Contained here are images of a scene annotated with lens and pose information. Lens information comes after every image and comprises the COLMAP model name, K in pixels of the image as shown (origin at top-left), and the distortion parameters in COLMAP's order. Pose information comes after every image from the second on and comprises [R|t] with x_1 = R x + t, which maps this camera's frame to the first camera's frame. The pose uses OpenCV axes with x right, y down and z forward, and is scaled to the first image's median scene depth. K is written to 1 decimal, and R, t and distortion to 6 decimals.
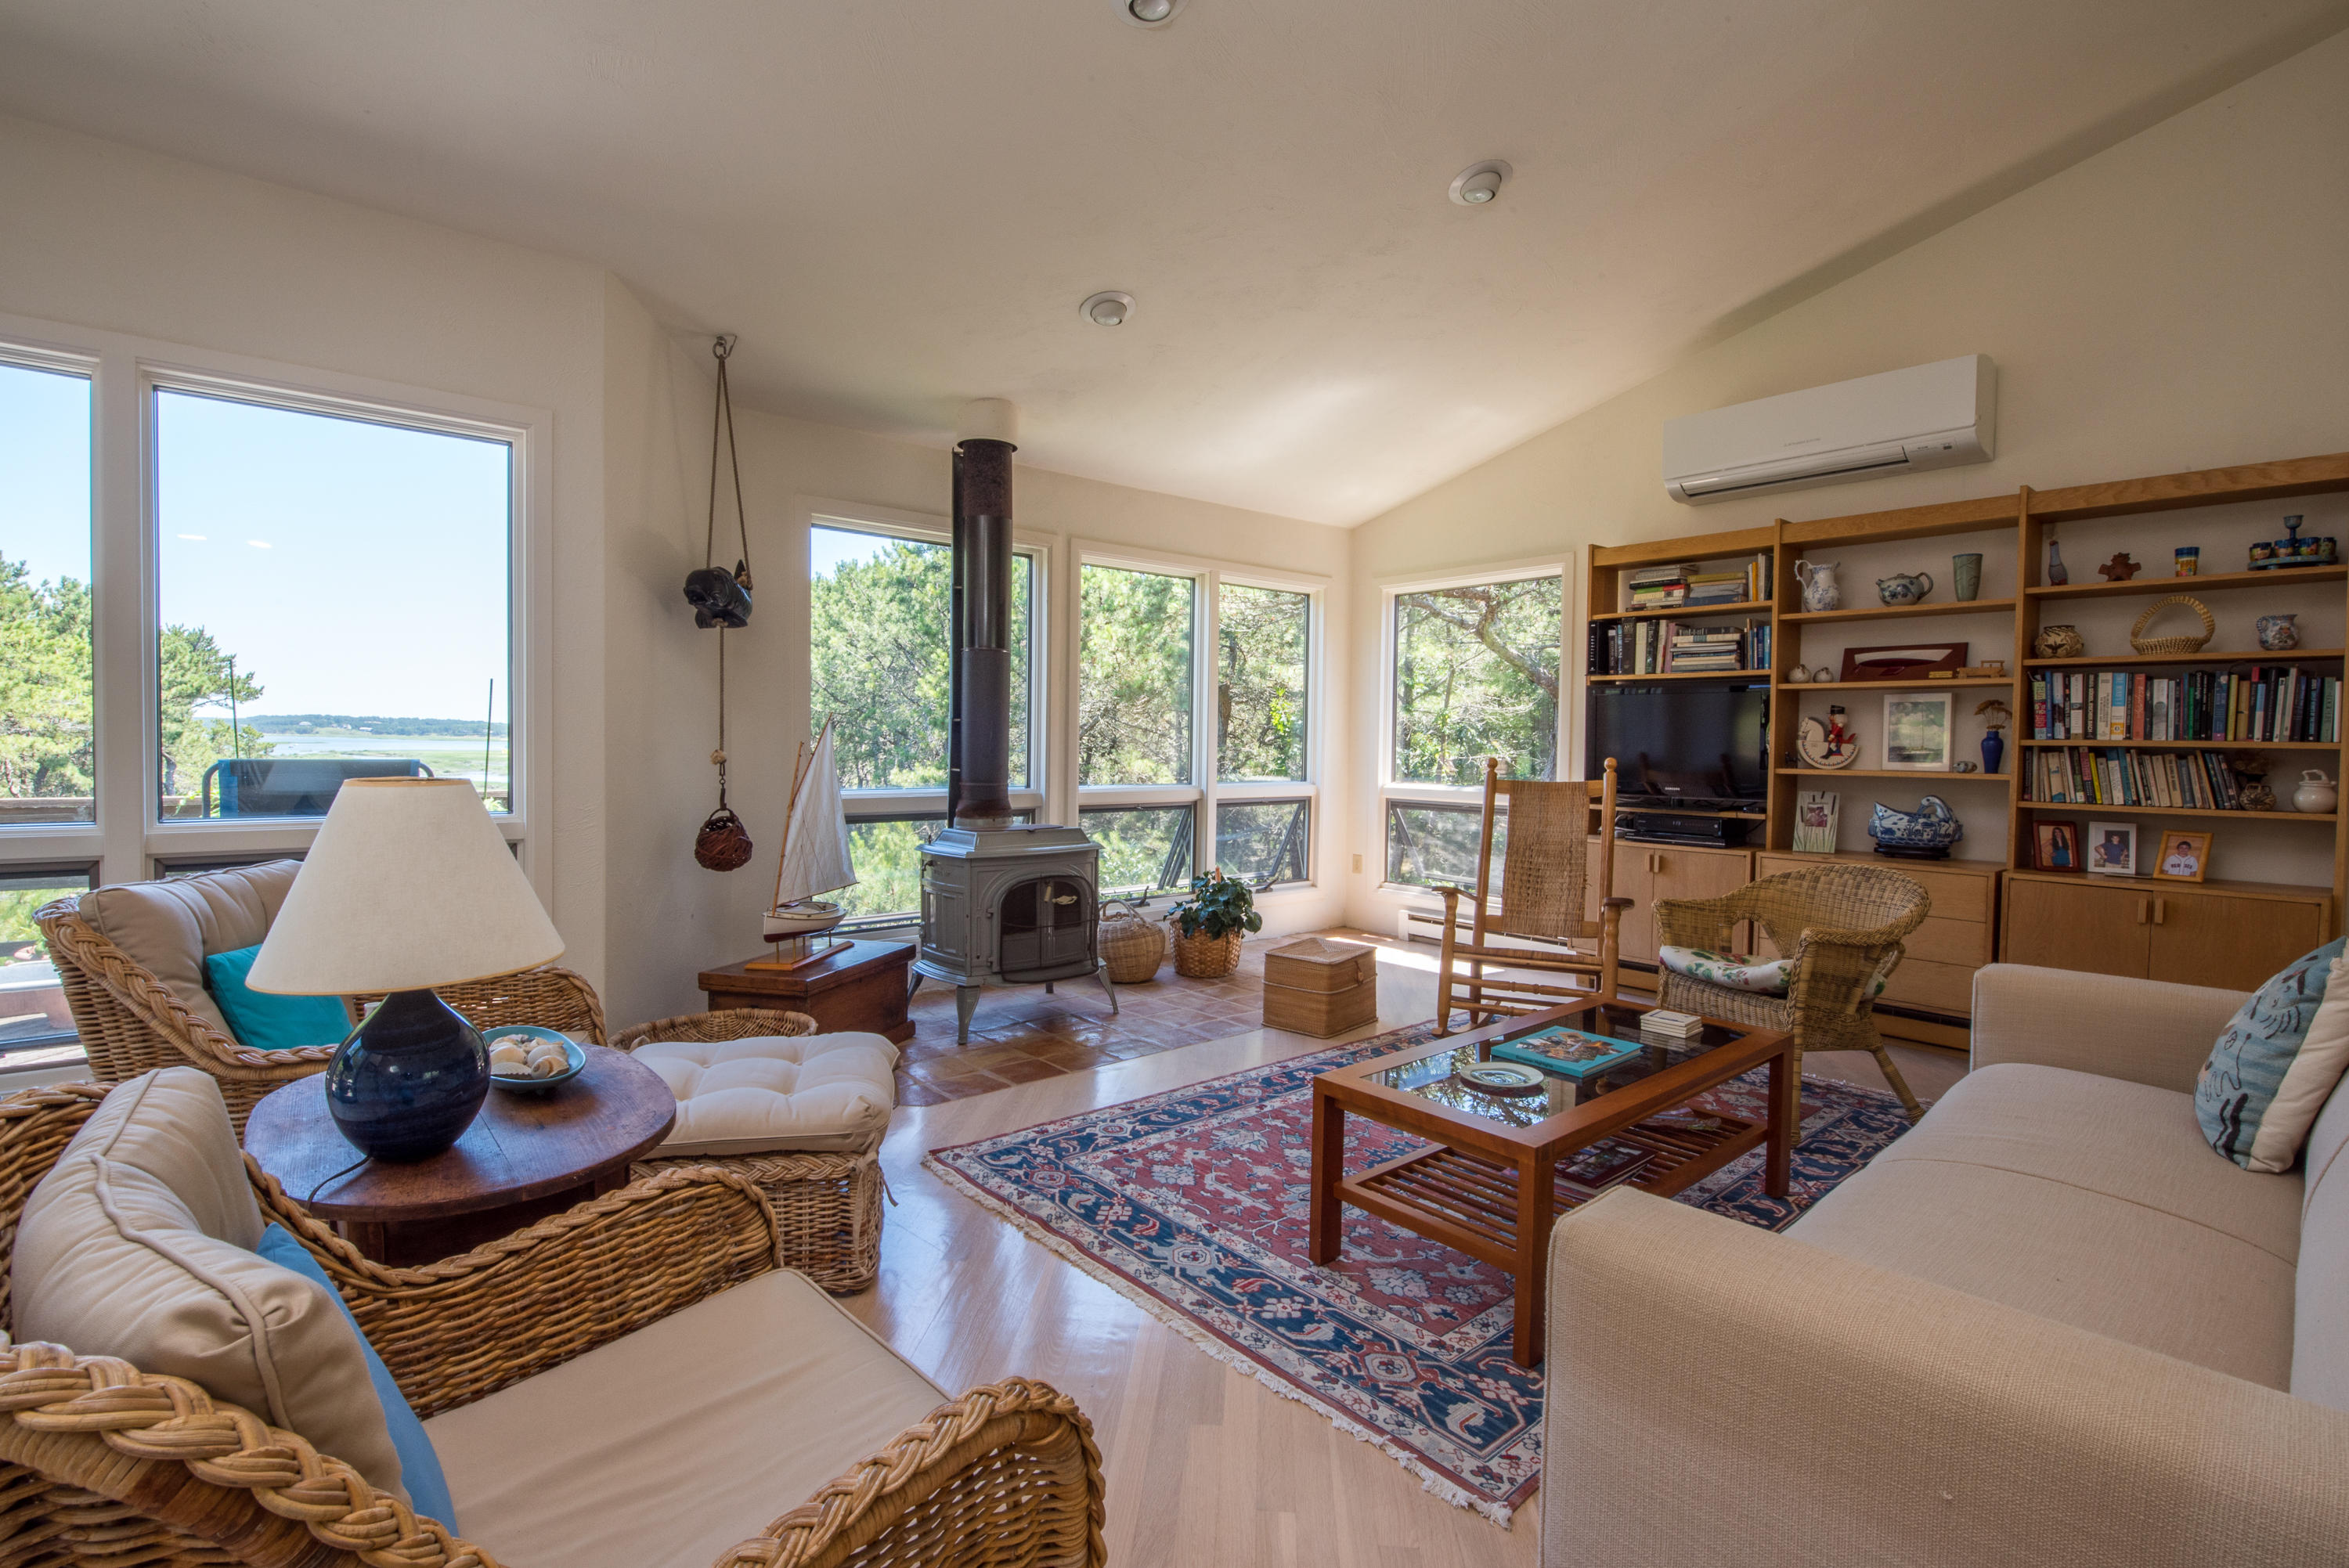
lens RADIAL K [[1094.0, 0, 1160.2], [0, 1094.0, 779.1], [0, 0, 1]] dist [-0.004912, -0.002729]
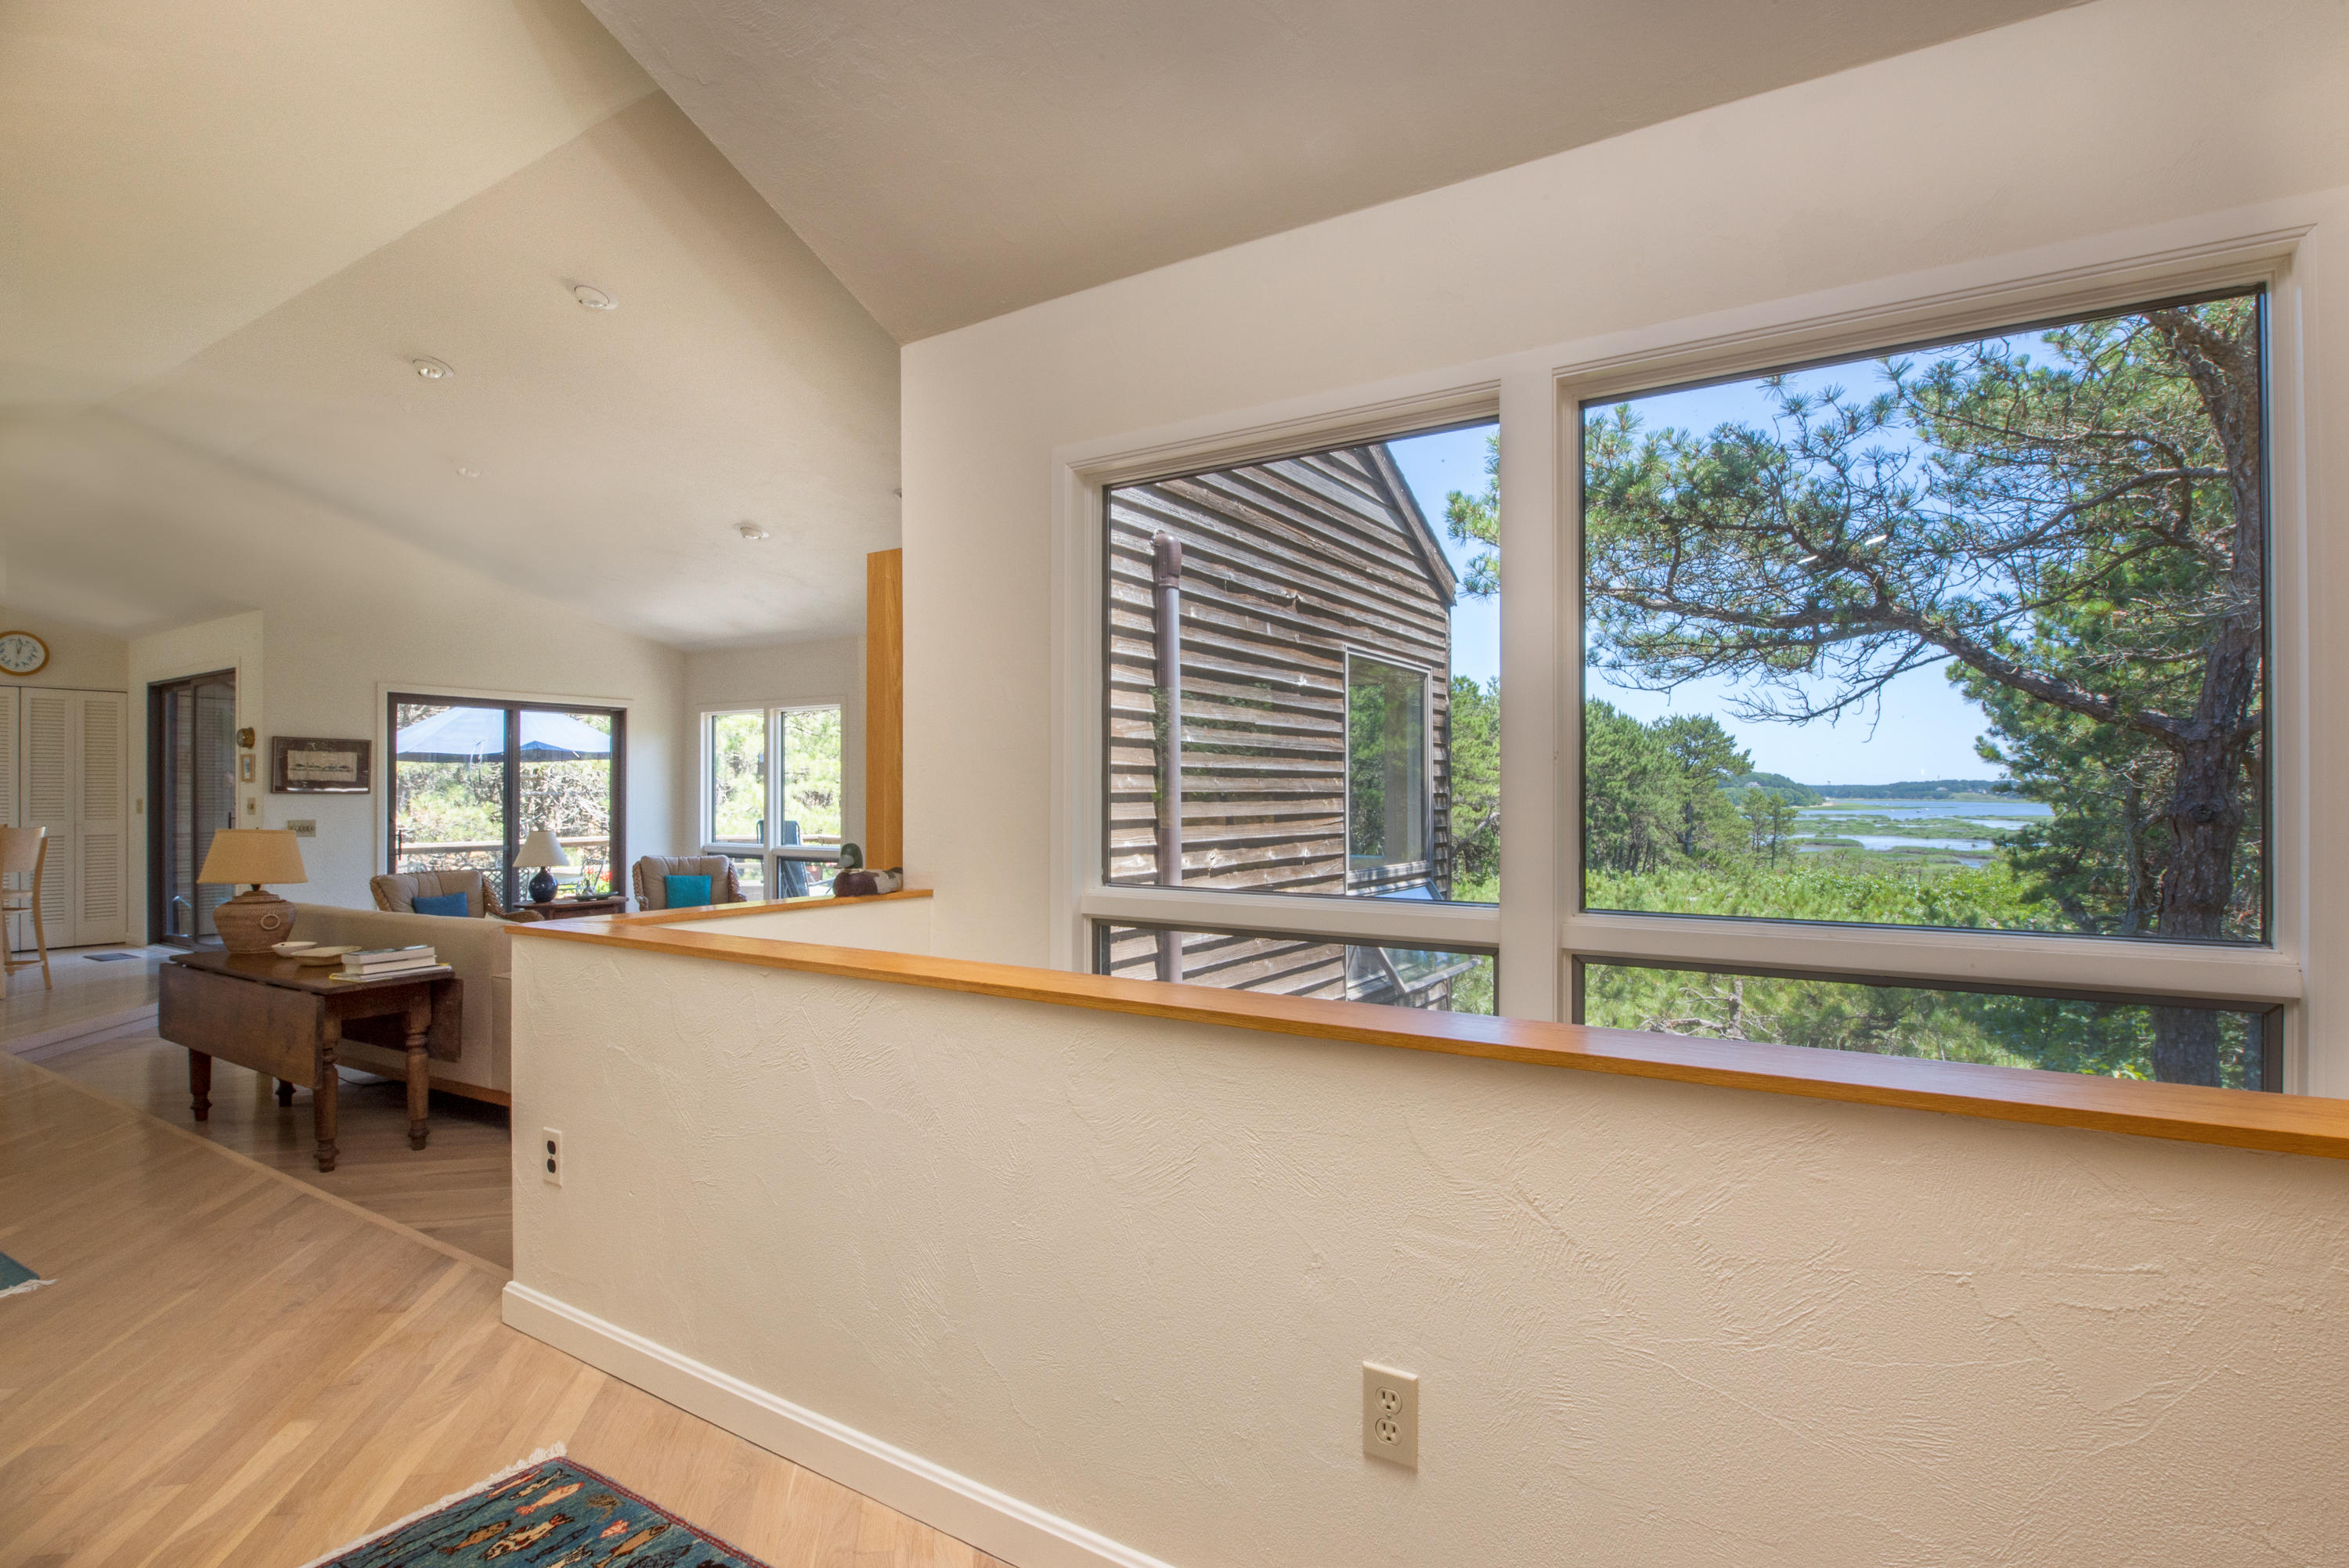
lens RADIAL K [[1128.0, 0, 1183.2], [0, 1128.0, 787.5], [0, 0, 1]] dist [-0.009363, -0.000213]
pose [[0.290250, -0.022193, -0.956694, 1.783248], [-0.026529, 0.999160, -0.031227, -0.039319], [0.956583, 0.034444, 0.289417, 0.787389]]
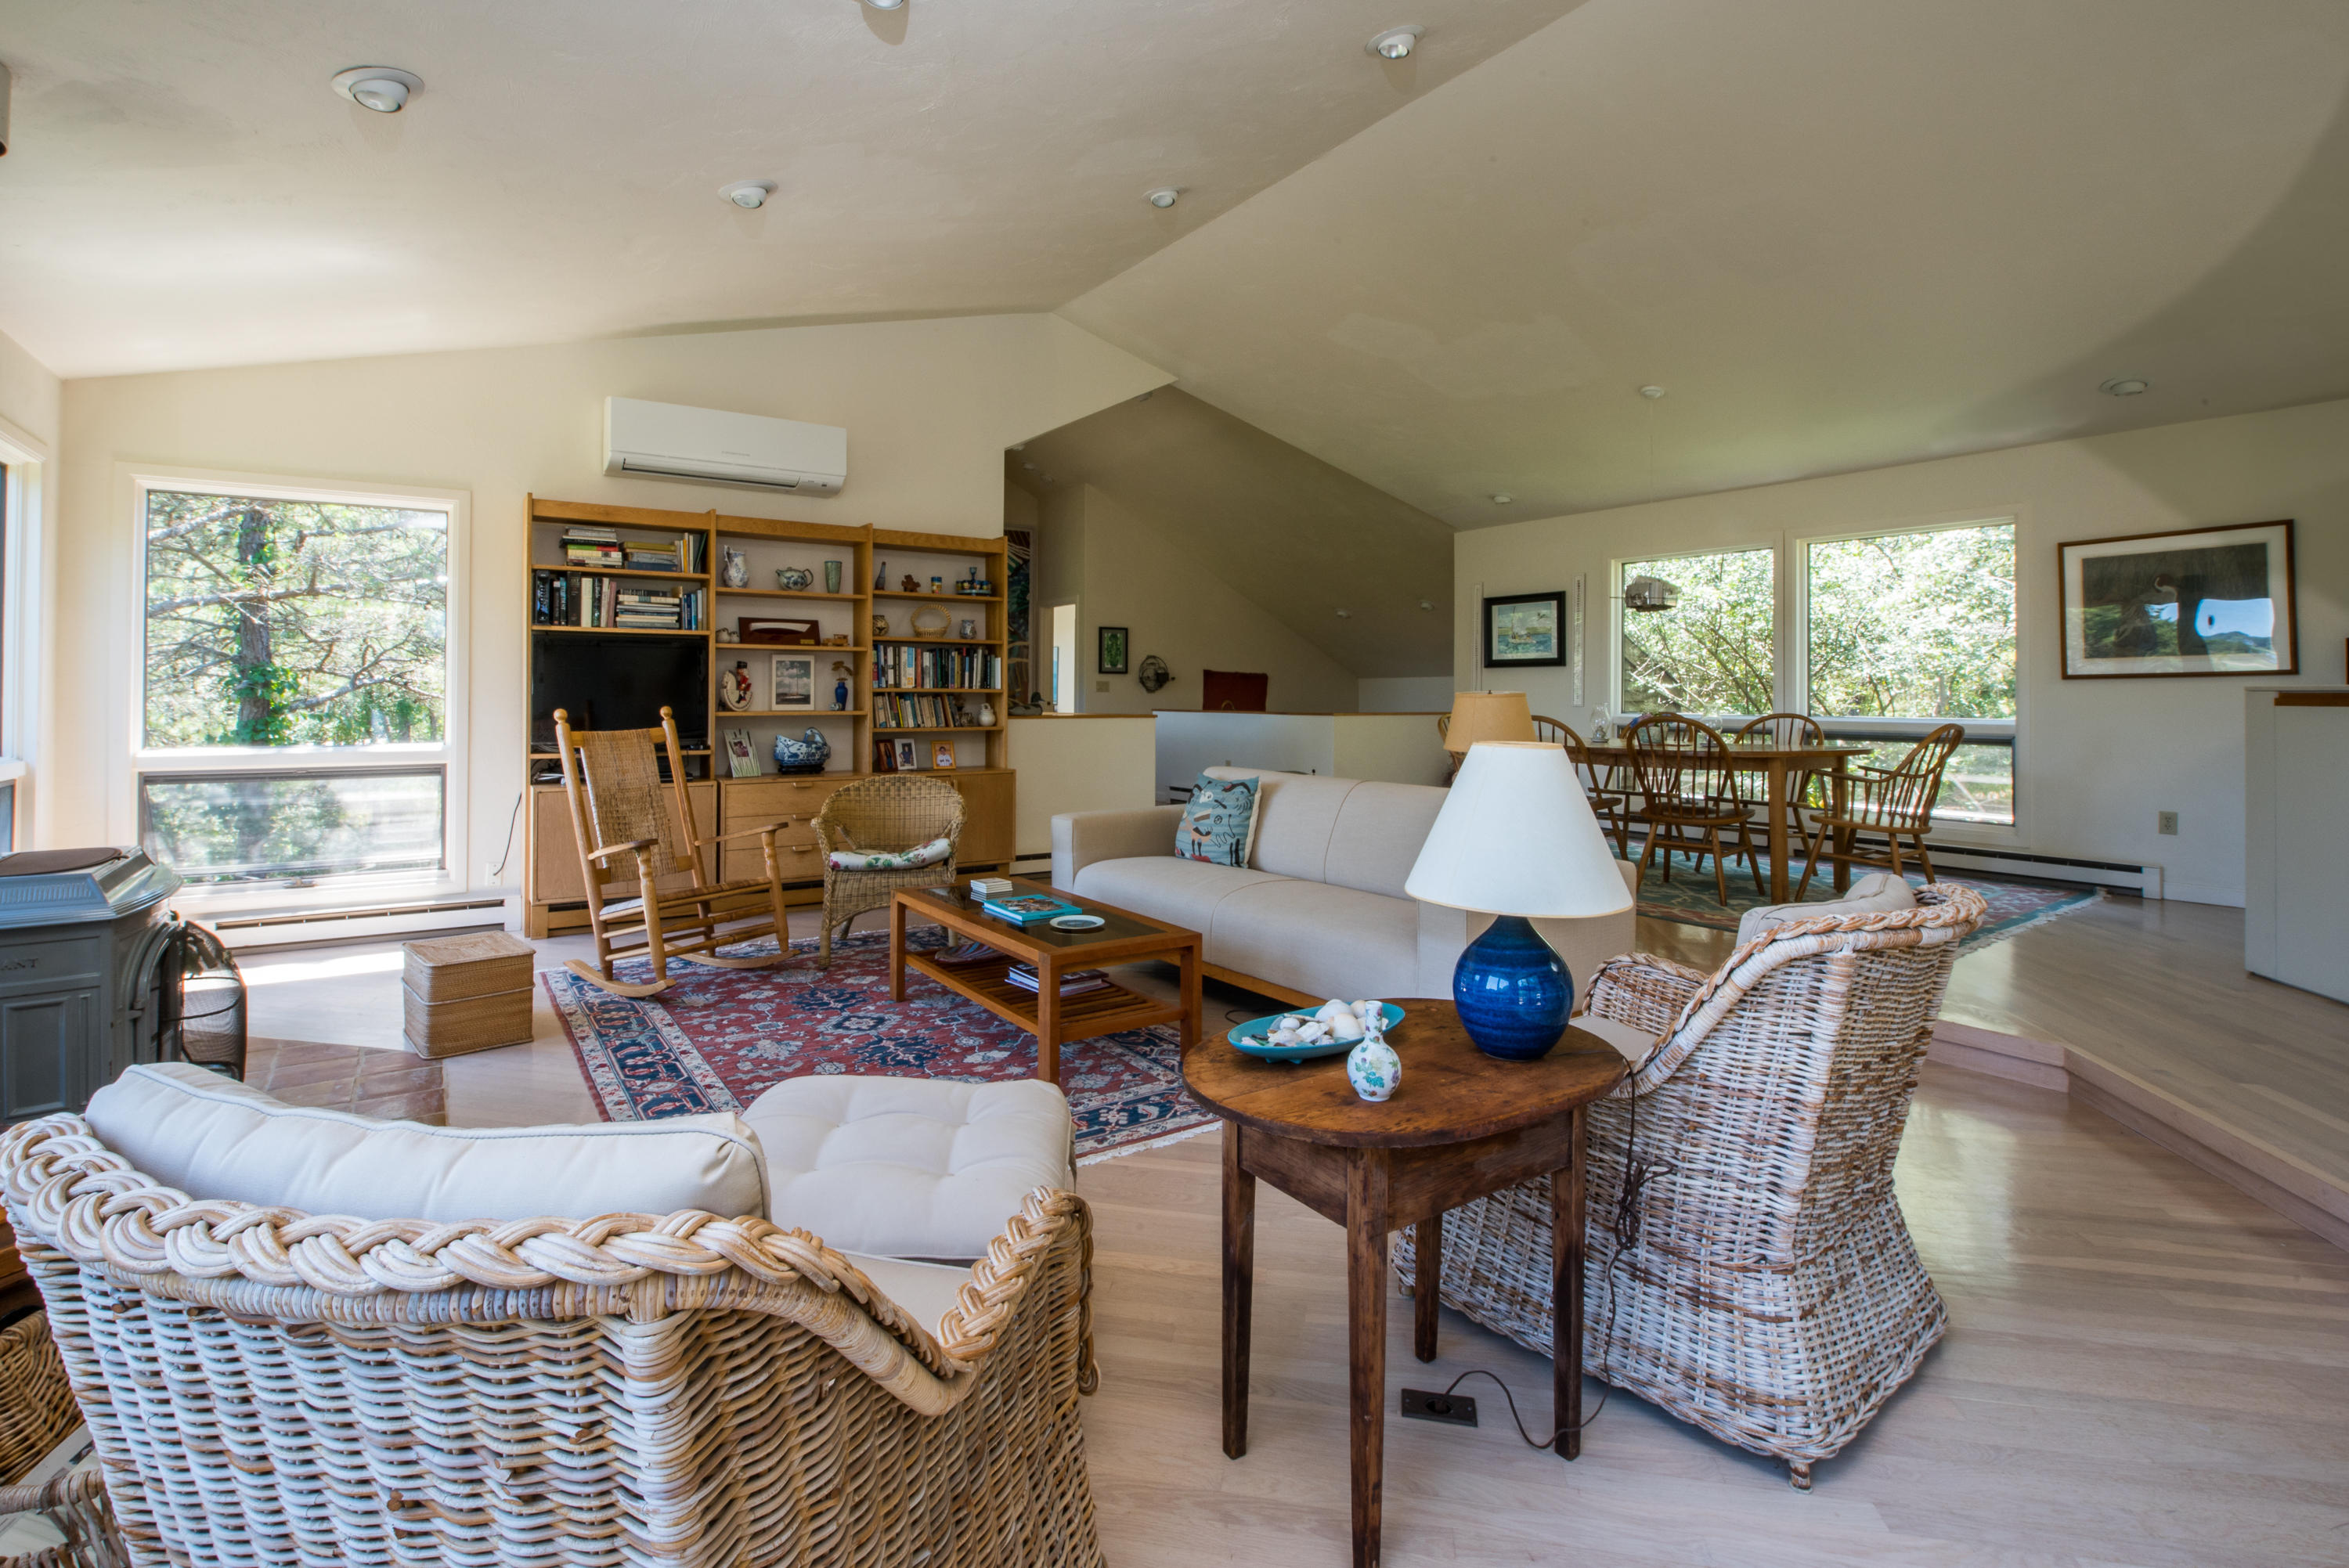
lens RADIAL K [[1094.0, 0, 1130.8], [0, 1094.0, 684.8], [0, 0, 1]] dist [-0.004912, -0.002729]
pose [[0.120831, -0.004386, 0.992663, -0.640154], [0.032610, 0.999468, 0.000447, -0.027265], [-0.992137, 0.032317, 0.120909, 0.414739]]
